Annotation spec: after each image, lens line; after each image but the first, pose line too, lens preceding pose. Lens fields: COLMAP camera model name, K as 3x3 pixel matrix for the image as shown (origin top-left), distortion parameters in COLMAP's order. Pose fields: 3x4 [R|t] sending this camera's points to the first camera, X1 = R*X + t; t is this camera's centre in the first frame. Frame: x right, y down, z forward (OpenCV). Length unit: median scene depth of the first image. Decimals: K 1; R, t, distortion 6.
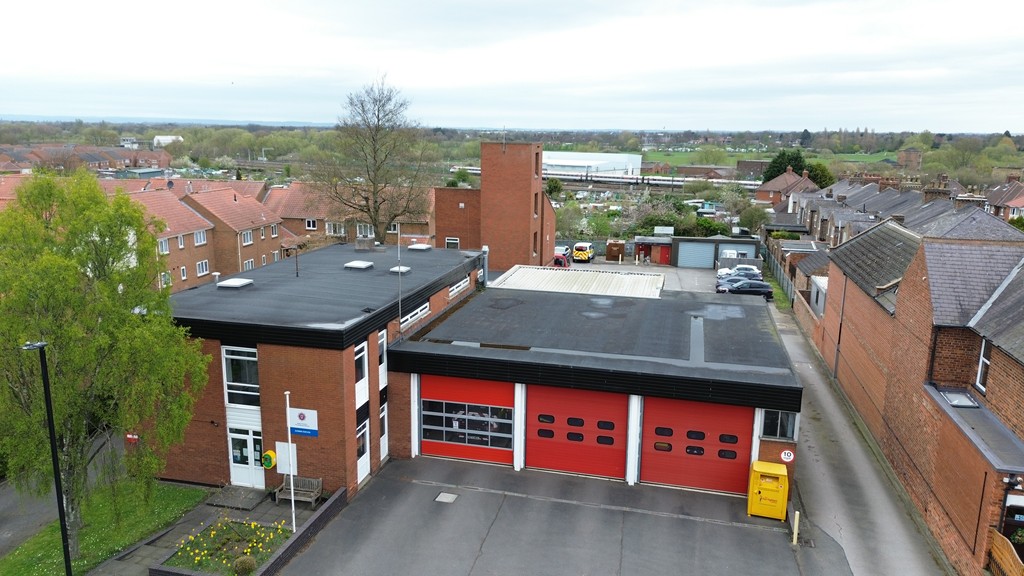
lens RADIAL K [[724.0, 0, 511.7], [0, 724.0, 284.6], [0, 0, 1]] dist [0.076149, -0.070093]
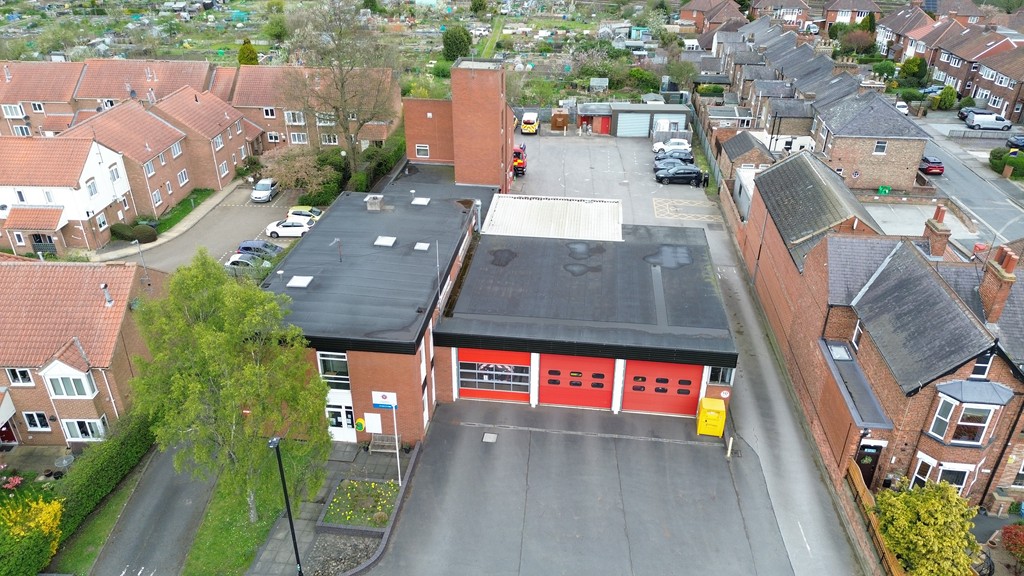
lens RADIAL K [[724.0, 0, 511.7], [0, 724.0, 284.6], [0, 0, 1]] dist [0.076149, -0.070093]
pose [[0.992110, -0.066610, 0.106215, -0.161146], [0.033105, 0.956302, 0.290499, -0.361392], [-0.120924, -0.284691, 0.950962, -0.231360]]
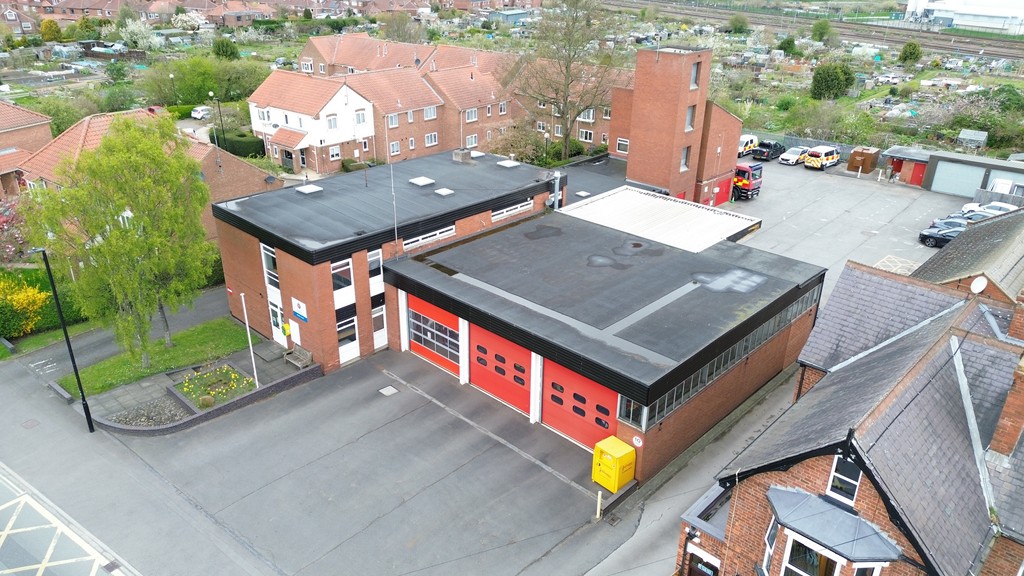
lens RADIAL K [[724.0, 0, 511.7], [0, 724.0, 284.6], [0, 0, 1]] dist [0.076149, -0.070093]
pose [[0.869799, 0.204275, -0.449133, 0.571750], [-0.104327, 0.965833, 0.237240, -0.190573], [0.482250, -0.159495, 0.861392, 0.039387]]
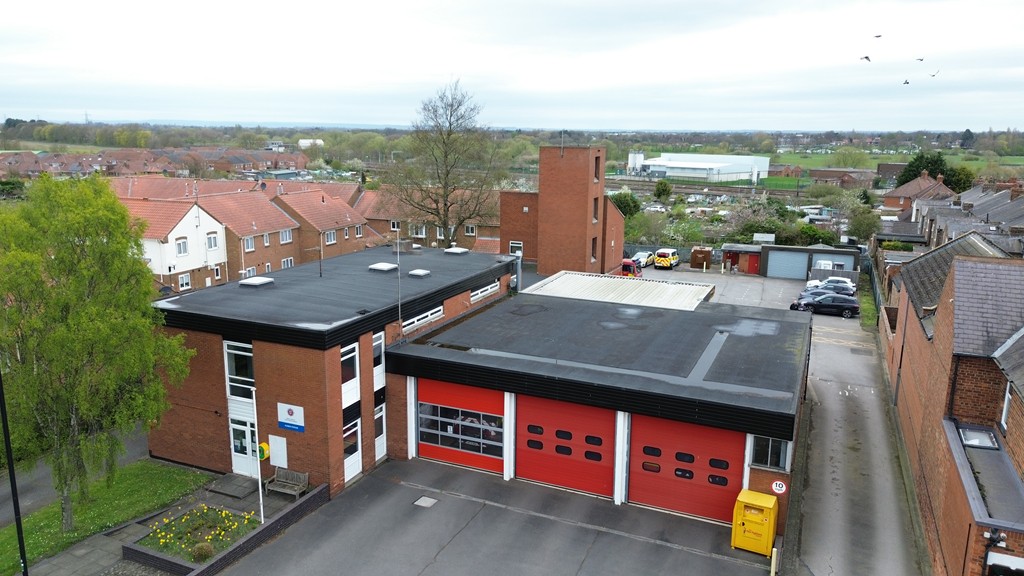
lens RADIAL K [[724.0, 0, 511.7], [0, 724.0, 284.6], [0, 0, 1]] dist [0.076149, -0.070093]
pose [[0.984983, 0.032059, -0.169647, 0.171108], [-0.032537, 0.999471, -0.000034, -0.009602], [0.169556, 0.005553, 0.985505, 0.025964]]
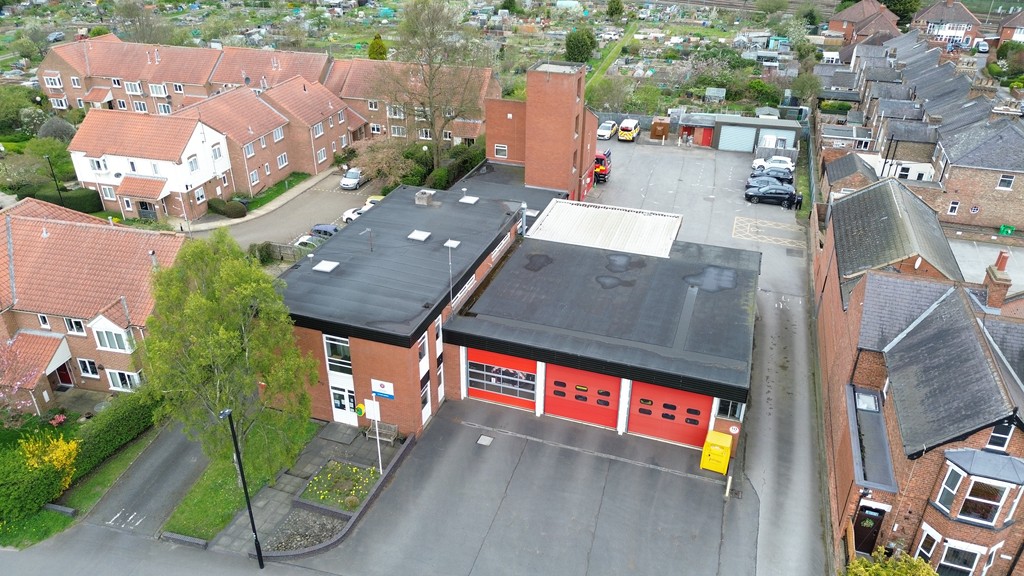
lens RADIAL K [[724.0, 0, 511.7], [0, 724.0, 284.6], [0, 0, 1]] dist [0.076149, -0.070093]
pose [[0.996446, 0.036527, -0.075905, 0.051579], [-0.013382, 0.958290, 0.285483, -0.360346], [0.083167, -0.283452, 0.955373, -0.224637]]
